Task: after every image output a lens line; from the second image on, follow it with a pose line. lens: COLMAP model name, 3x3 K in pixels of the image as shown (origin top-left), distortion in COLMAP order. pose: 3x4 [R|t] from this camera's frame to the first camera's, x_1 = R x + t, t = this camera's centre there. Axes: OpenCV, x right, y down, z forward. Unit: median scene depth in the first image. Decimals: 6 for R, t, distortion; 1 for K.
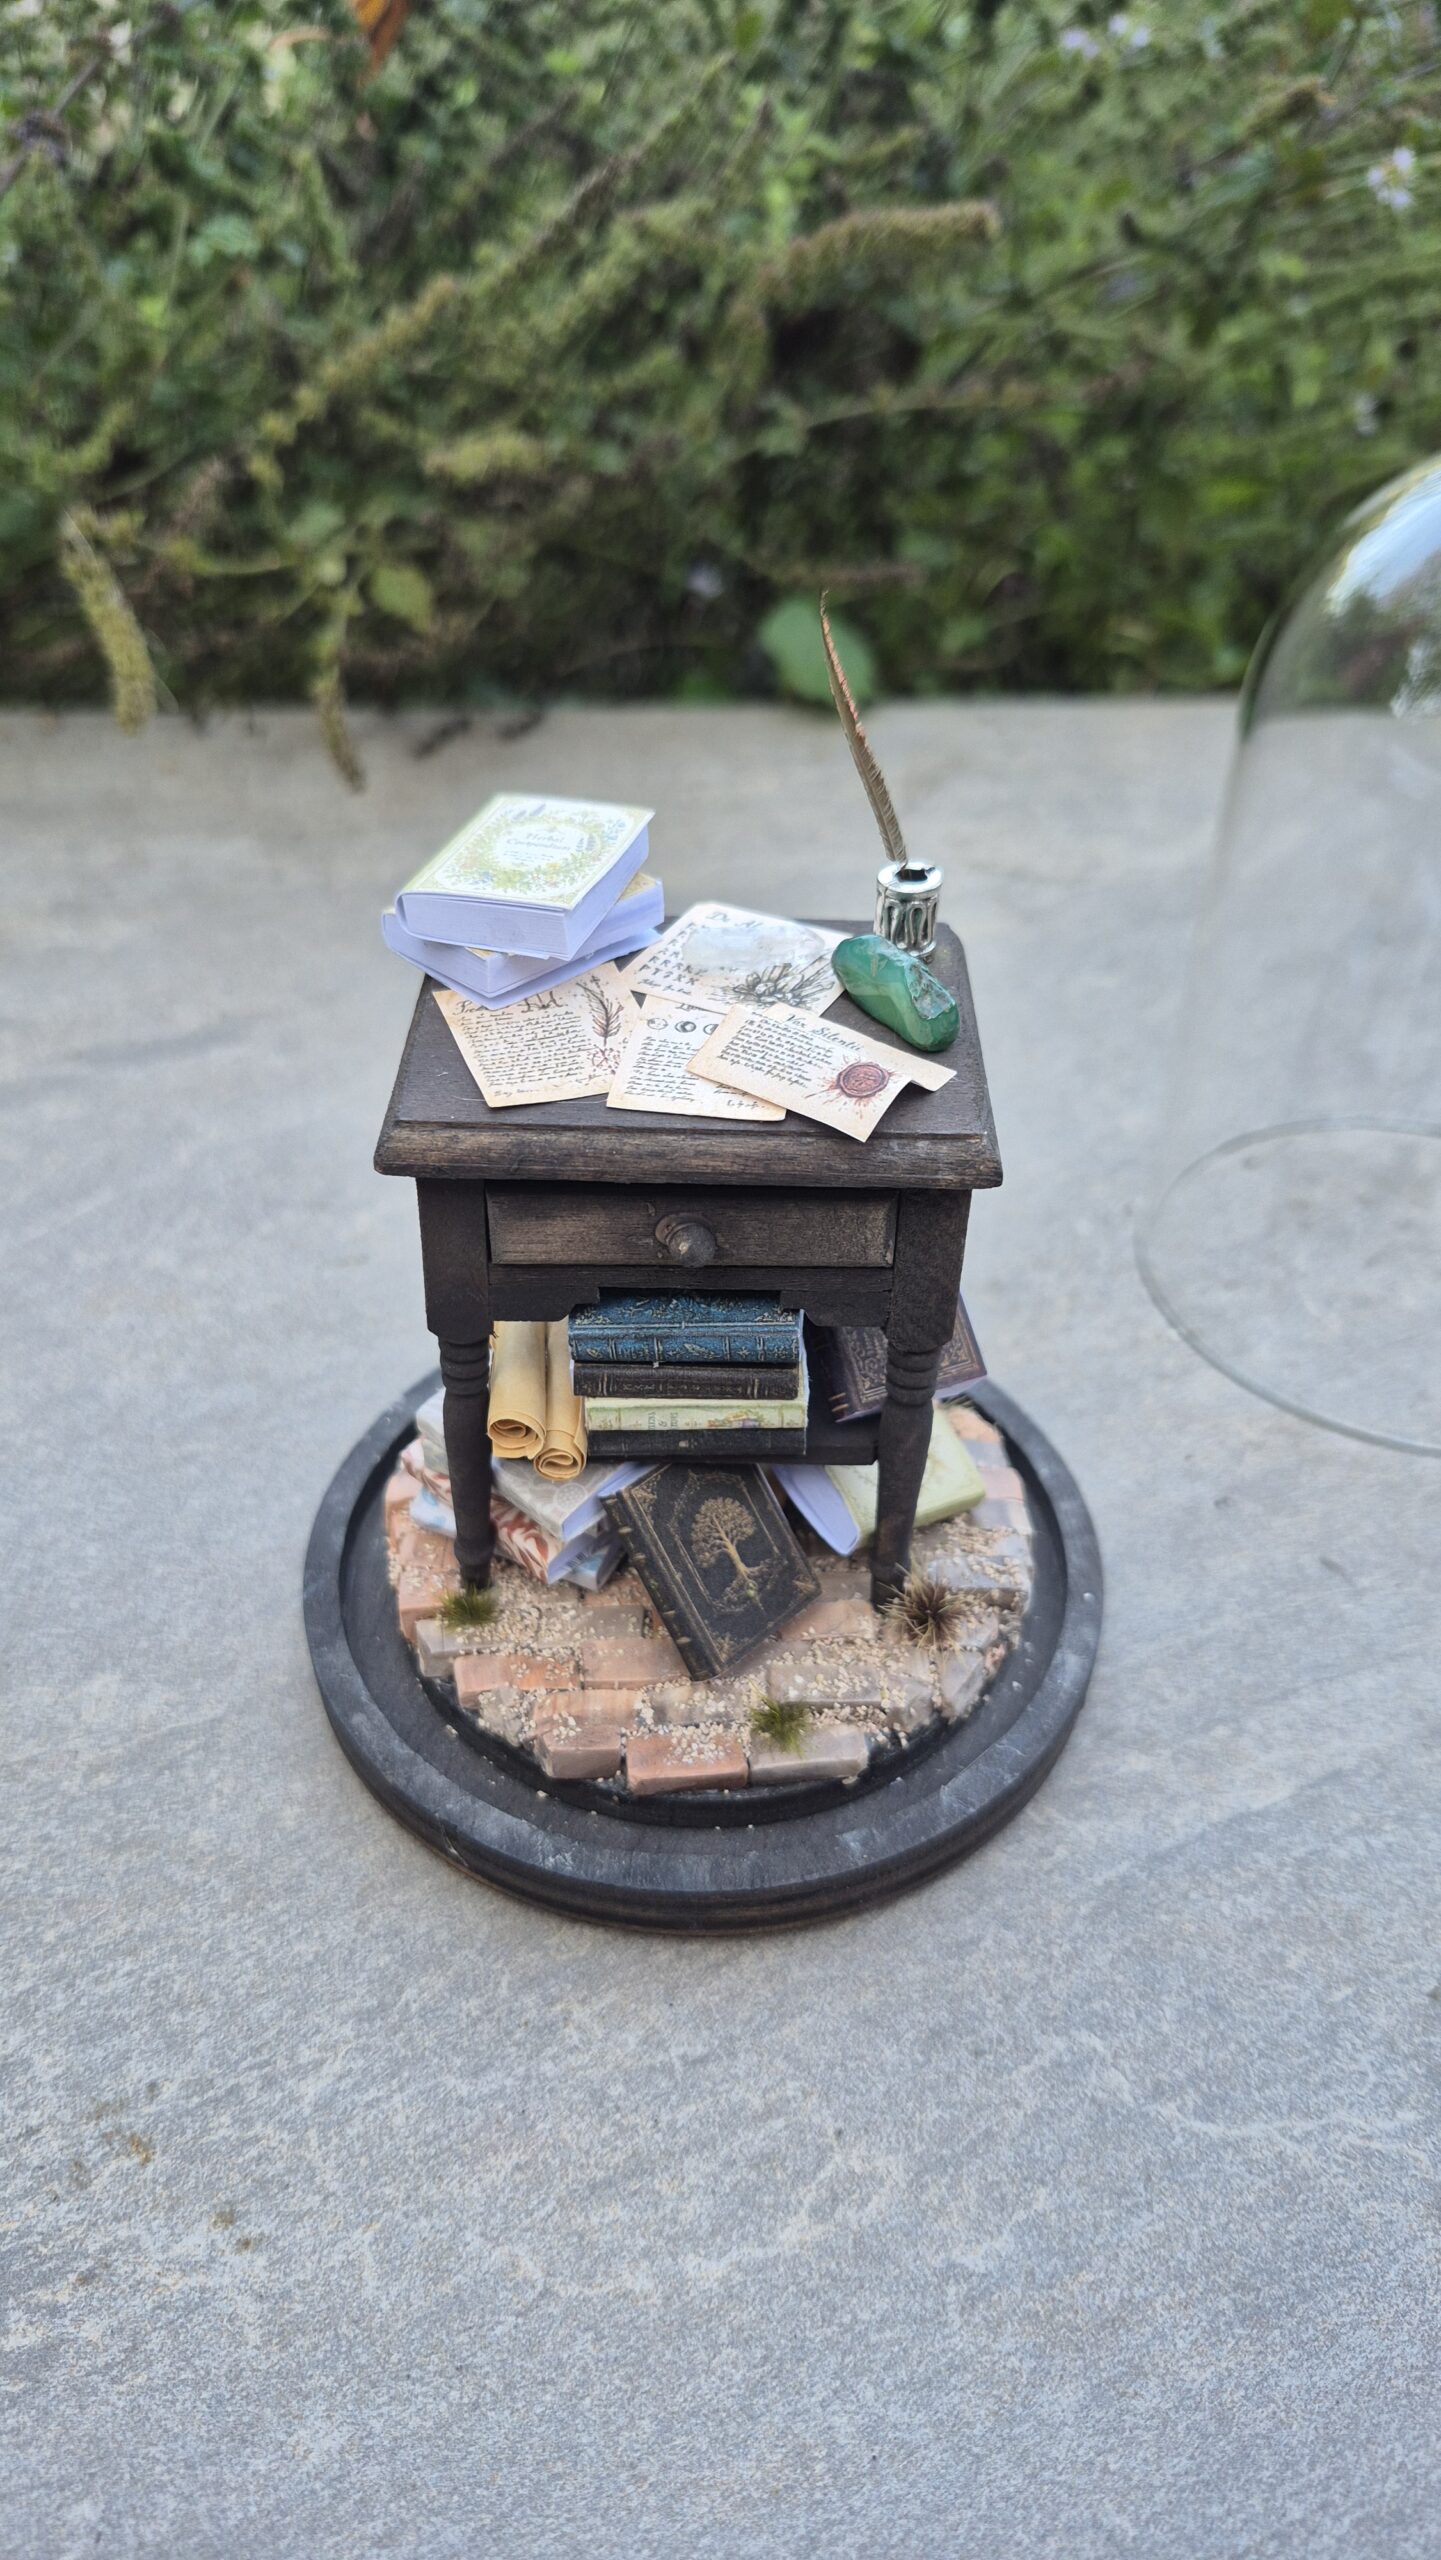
lens RADIAL K [[1923.3, 0, 716.2], [0, 1923.3, 1283.6], [0, 0, 1]] dist [0.136624, 0.000061]
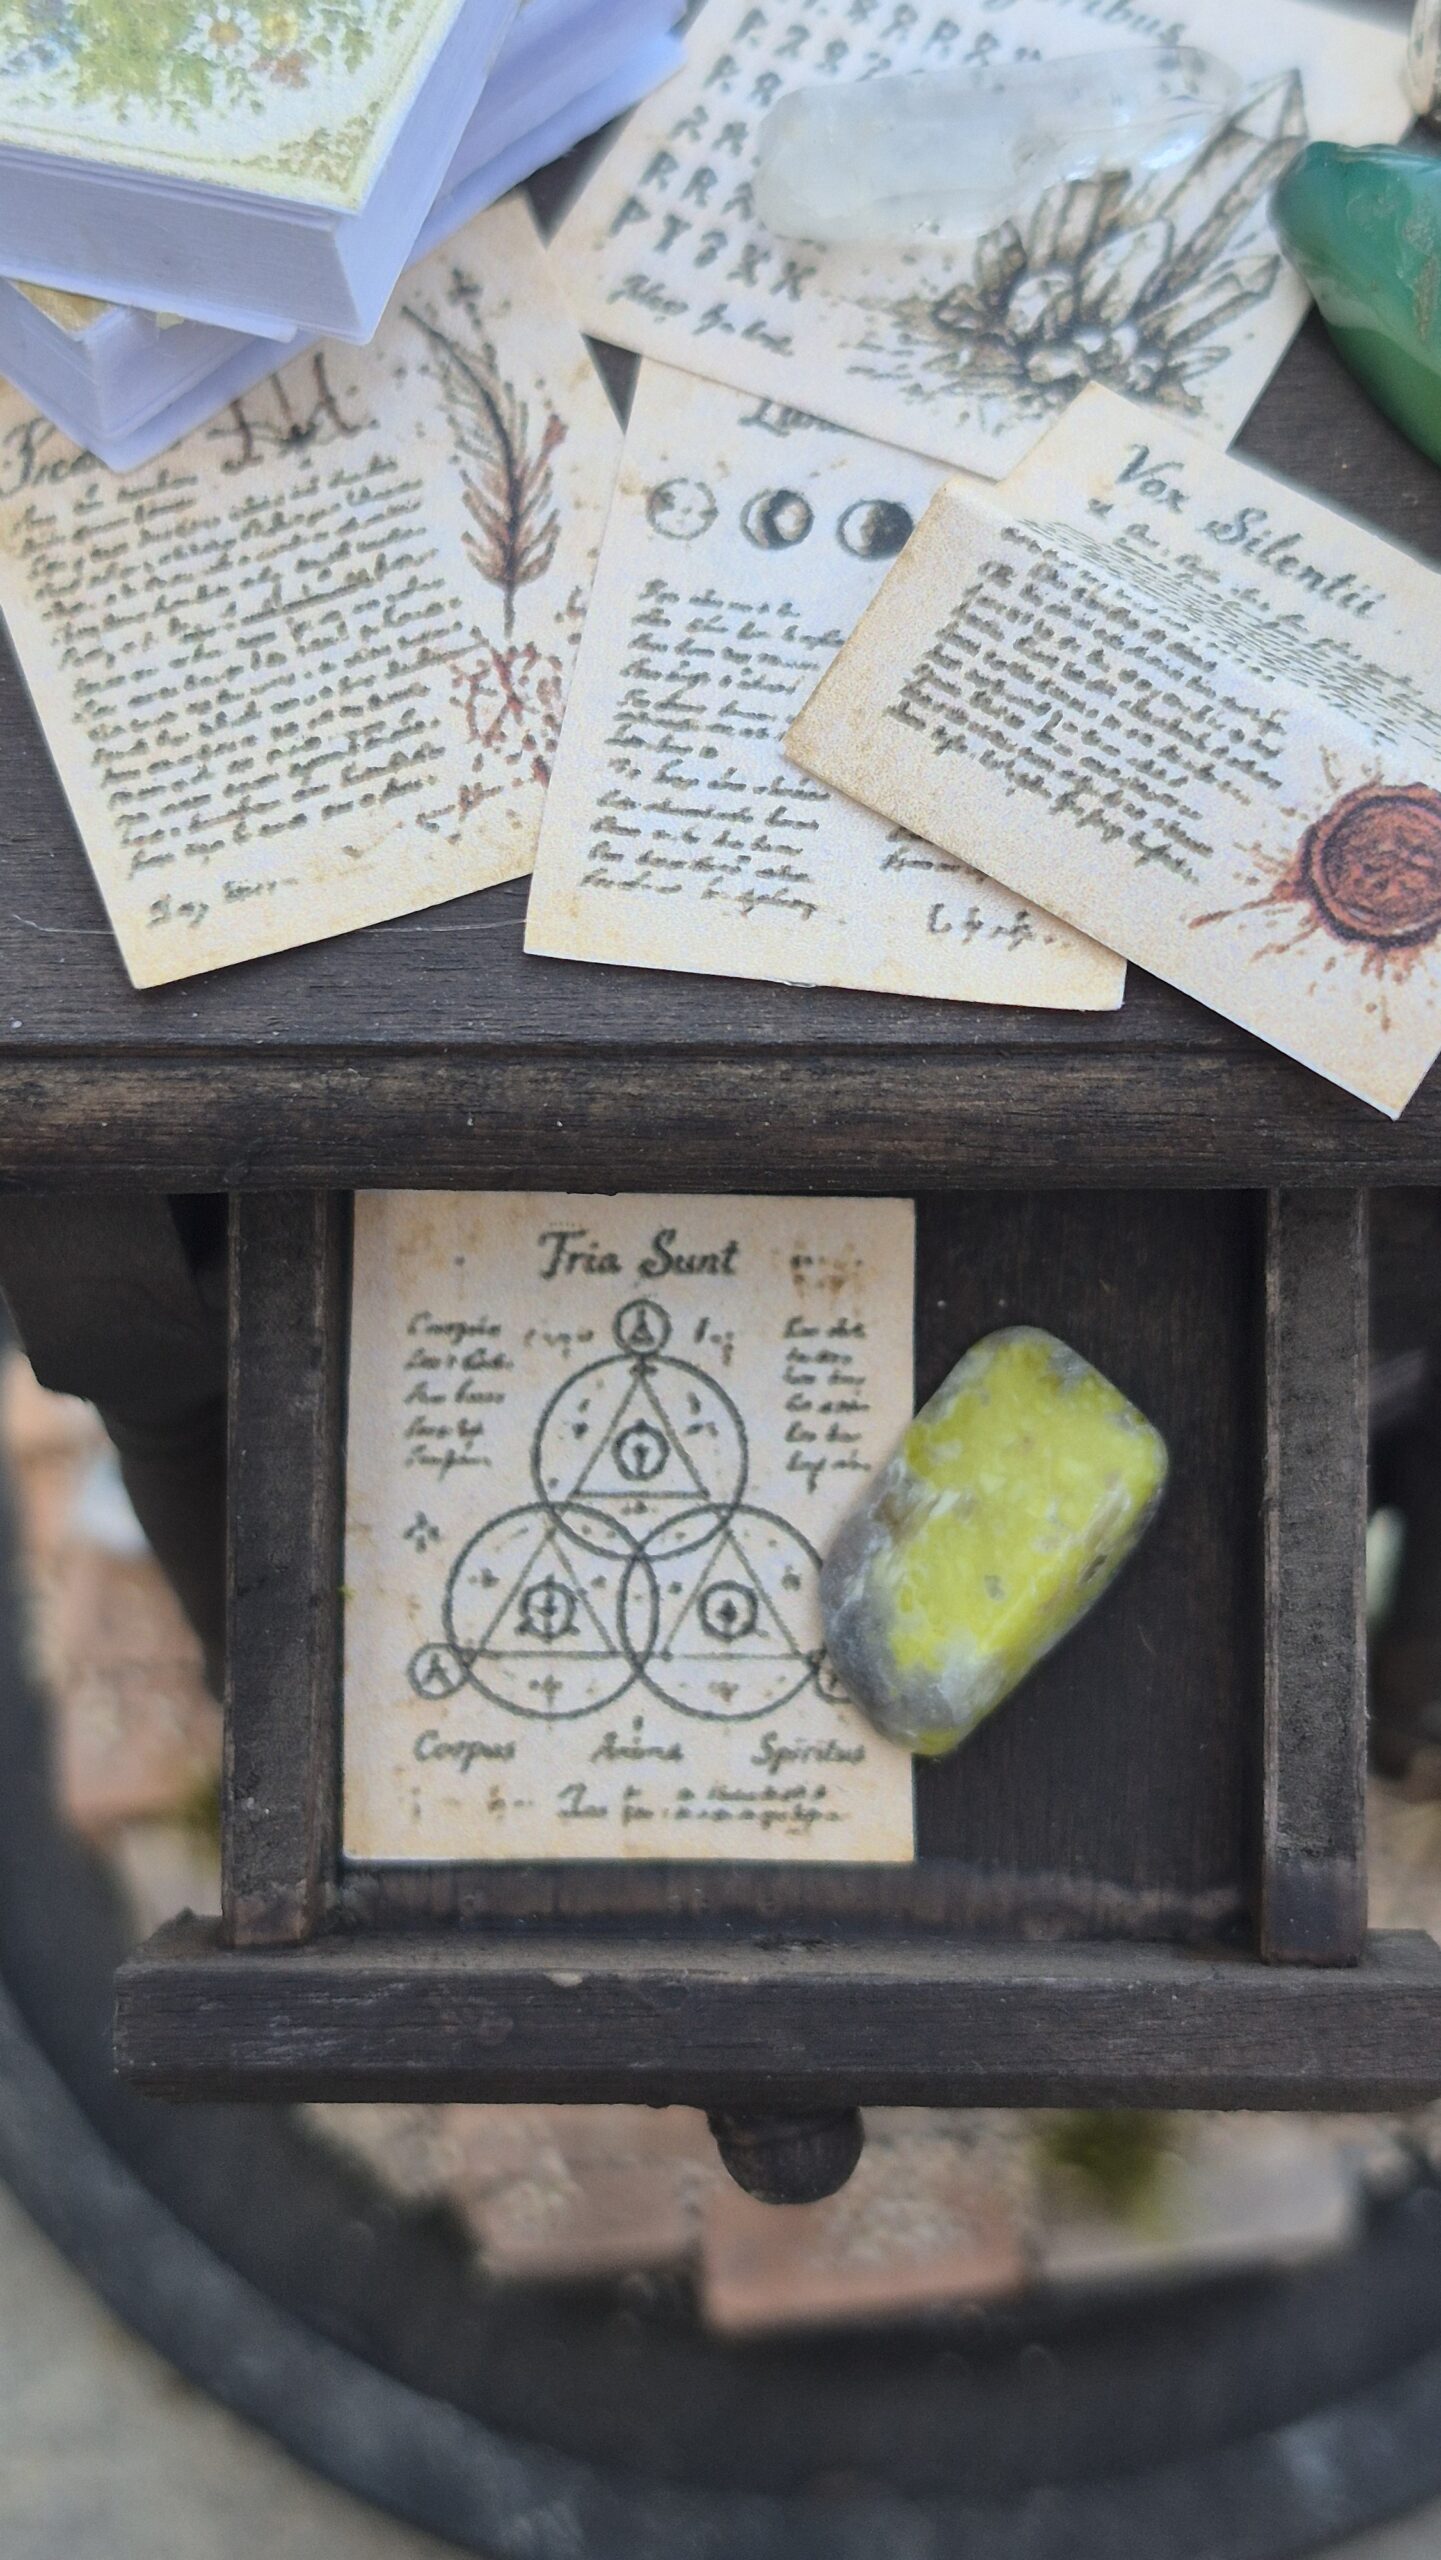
lens RADIAL K [[4240.3, 0, 722.1], [0, 4240.3, 1284.1], [0, 0, 1]] dist [0.099843, 0.000000]
pose [[0.998457, -0.029279, -0.047178, 0.002876], [0.046216, 0.909171, 0.413850, -0.278106], [0.030776, -0.415392, 0.909122, 0.334785]]
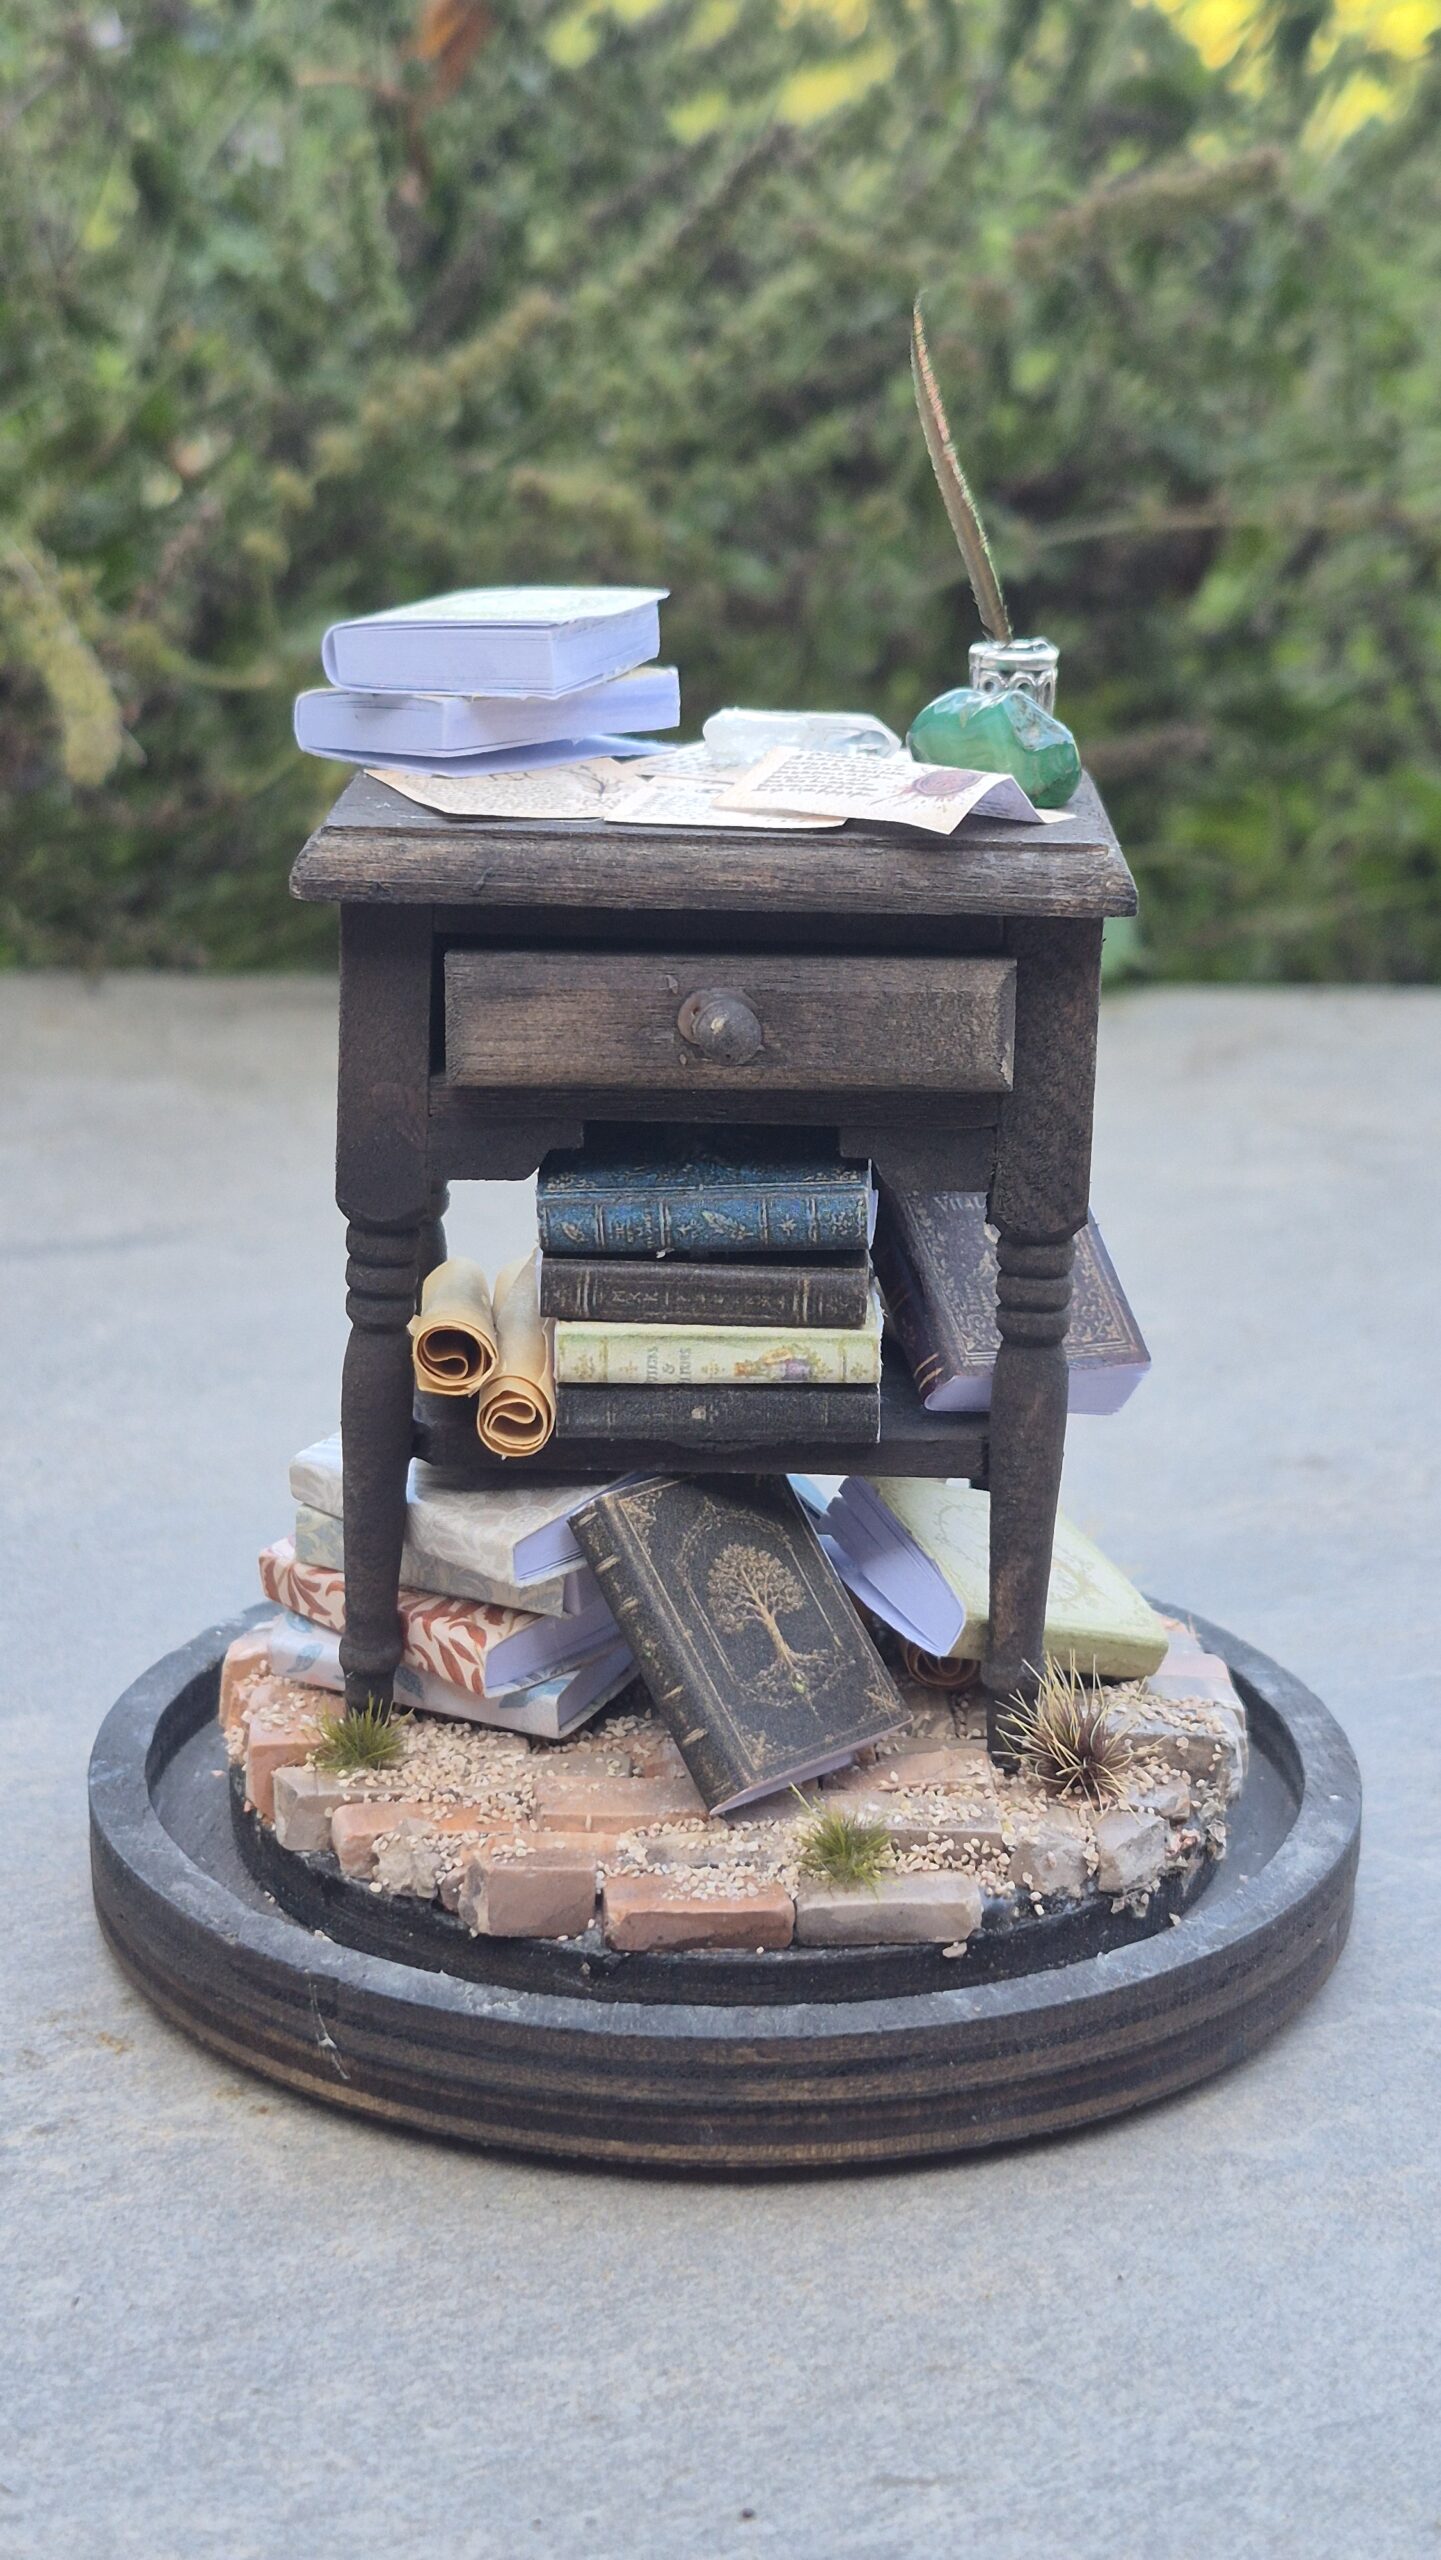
lens RADIAL K [[4240.3, 0, 724.0], [0, 4240.3, 1206.6], [0, 0, 1]] dist [0.099843, 0.000000]
pose [[0.999975, 0.006049, -0.003608, -0.003143], [-0.006989, 0.915944, -0.401245, 0.619304], [0.000878, 0.401261, 0.915963, -0.392355]]
